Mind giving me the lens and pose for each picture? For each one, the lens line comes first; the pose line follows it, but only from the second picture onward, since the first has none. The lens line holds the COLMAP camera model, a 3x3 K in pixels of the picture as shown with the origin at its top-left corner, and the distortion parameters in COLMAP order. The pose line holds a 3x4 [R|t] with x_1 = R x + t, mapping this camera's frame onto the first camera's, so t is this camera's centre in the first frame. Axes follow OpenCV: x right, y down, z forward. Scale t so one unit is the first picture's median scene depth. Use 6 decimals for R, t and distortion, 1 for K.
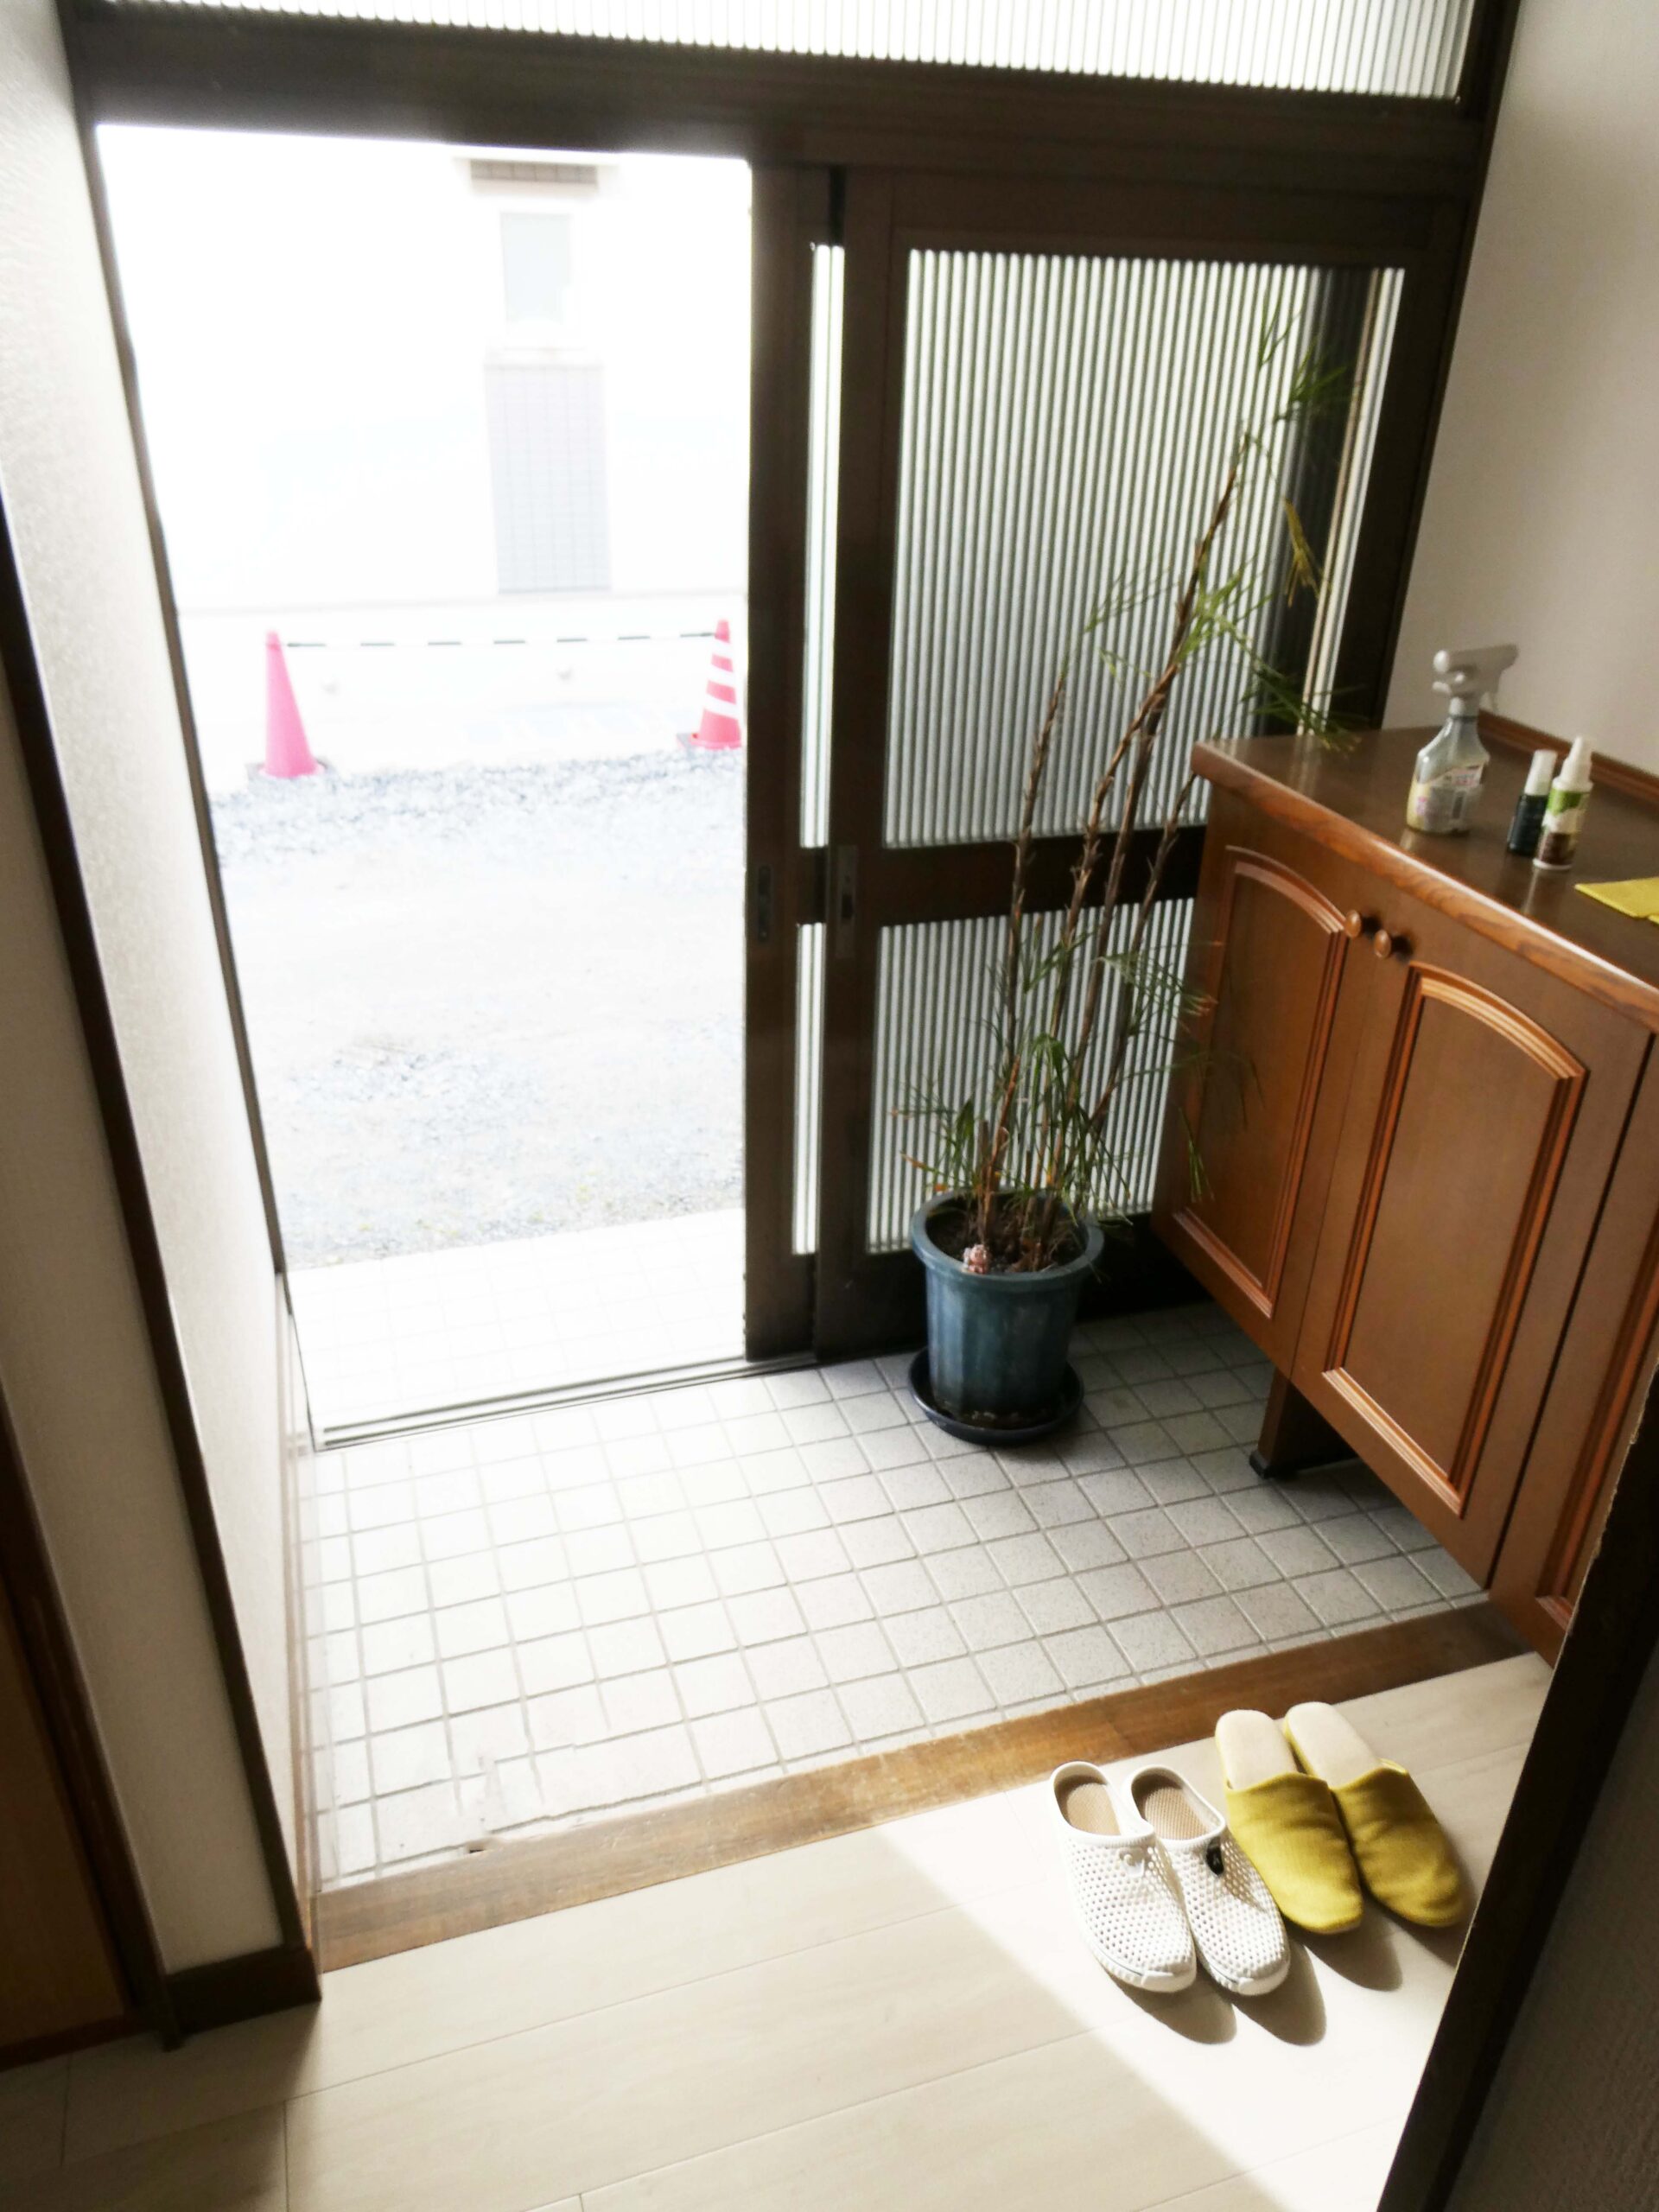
lens RADIAL K [[1588.2, 0, 834.7], [0, 1588.2, 1113.1], [0, 0, 1]] dist [-0.002708, 0.001277]
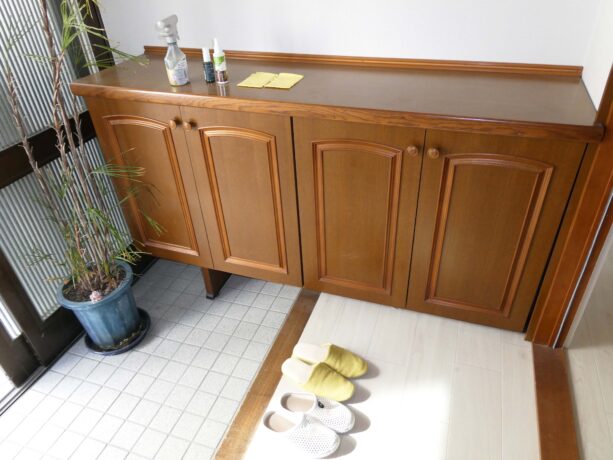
lens RADIAL K [[440.1, 0, 307.1], [0, 440.1, 229.6], [0, 0, 1]] dist [-0.002708, 0.001277]
pose [[0.603684, -0.500344, 0.620662, -0.120203], [0.423282, 0.860894, 0.282301, -0.076485], [-0.675572, 0.092294, 0.731495, 0.269785]]
